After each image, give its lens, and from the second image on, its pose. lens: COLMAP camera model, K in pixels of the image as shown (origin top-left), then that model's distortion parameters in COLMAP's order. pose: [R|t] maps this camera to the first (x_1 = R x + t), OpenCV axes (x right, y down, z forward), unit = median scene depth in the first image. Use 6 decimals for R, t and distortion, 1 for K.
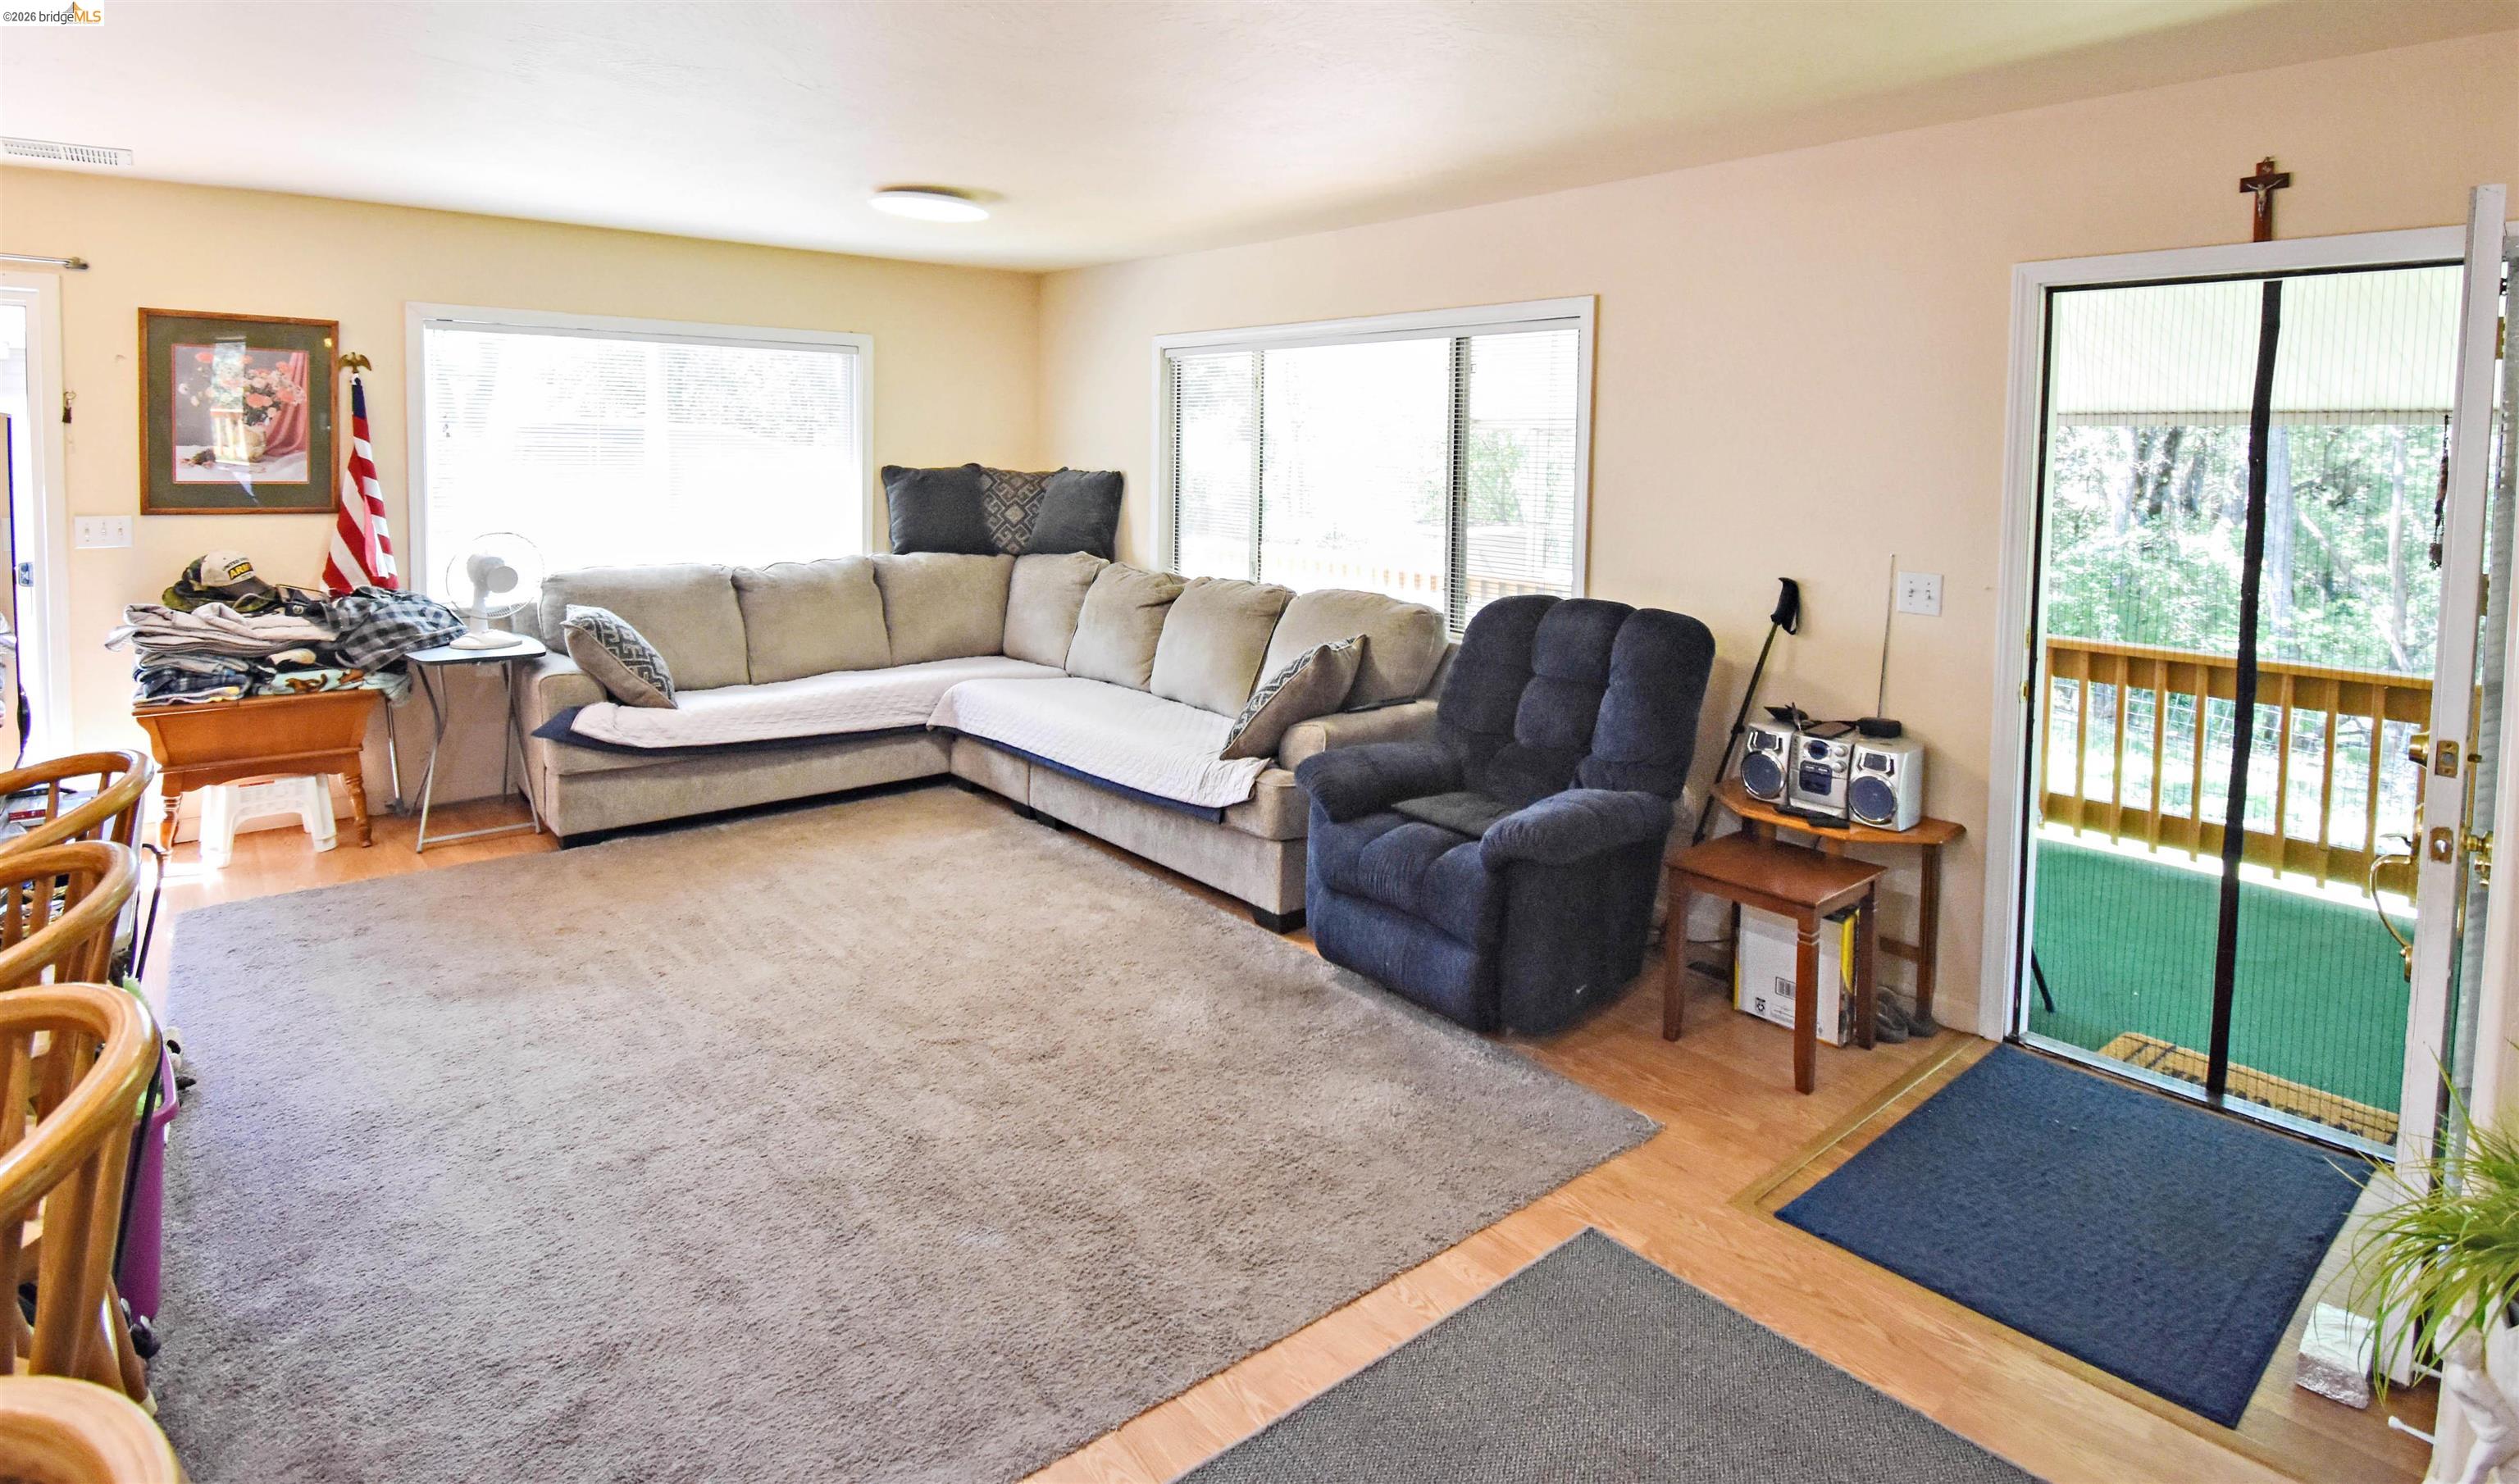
lens RADIAL K [[1270.7, 0, 1266.2], [0, 1270.7, 498.3], [0, 0, 1]] dist [0.012435, -0.014729]
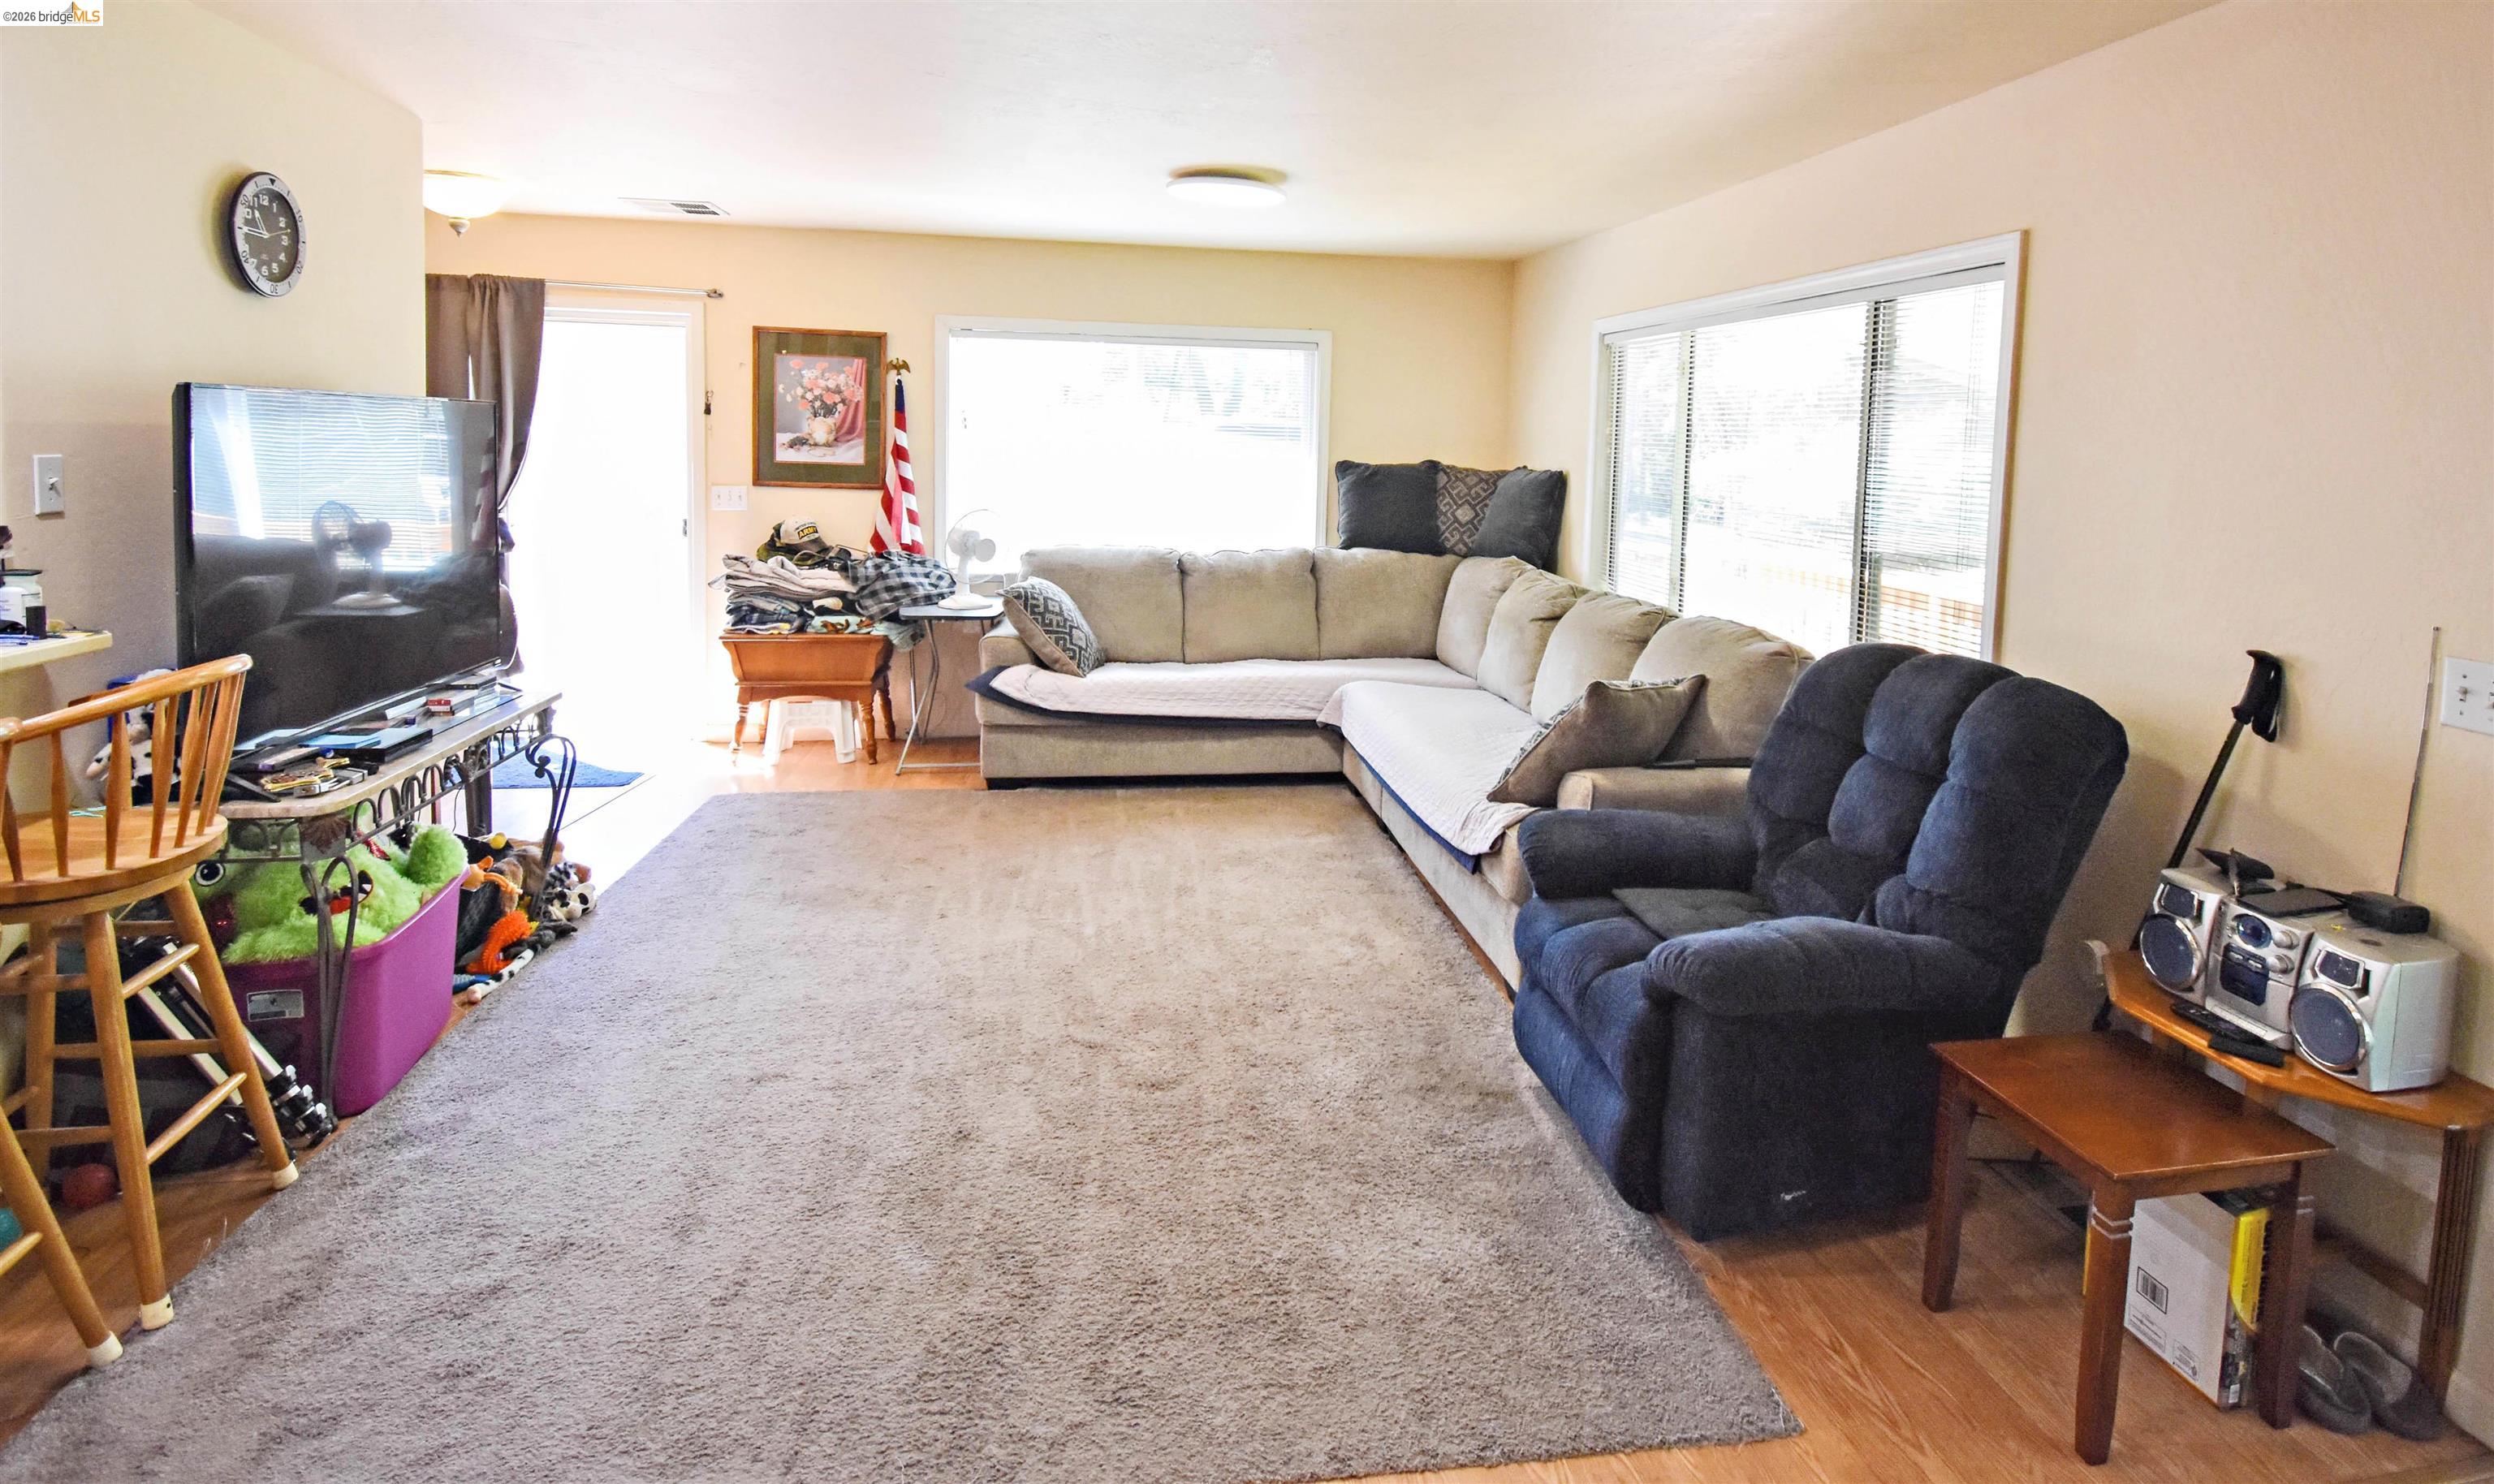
lens RADIAL K [[1258.2, 0, 1310.8], [0, 1258.2, 511.1], [0, 0, 1]] dist [0.012435, -0.014729]
pose [[0.861397, 0.037163, -0.506571, 0.301902], [-0.033520, 0.999305, 0.016312, -0.001554], [0.506825, 0.002929, 0.862044, 0.208210]]
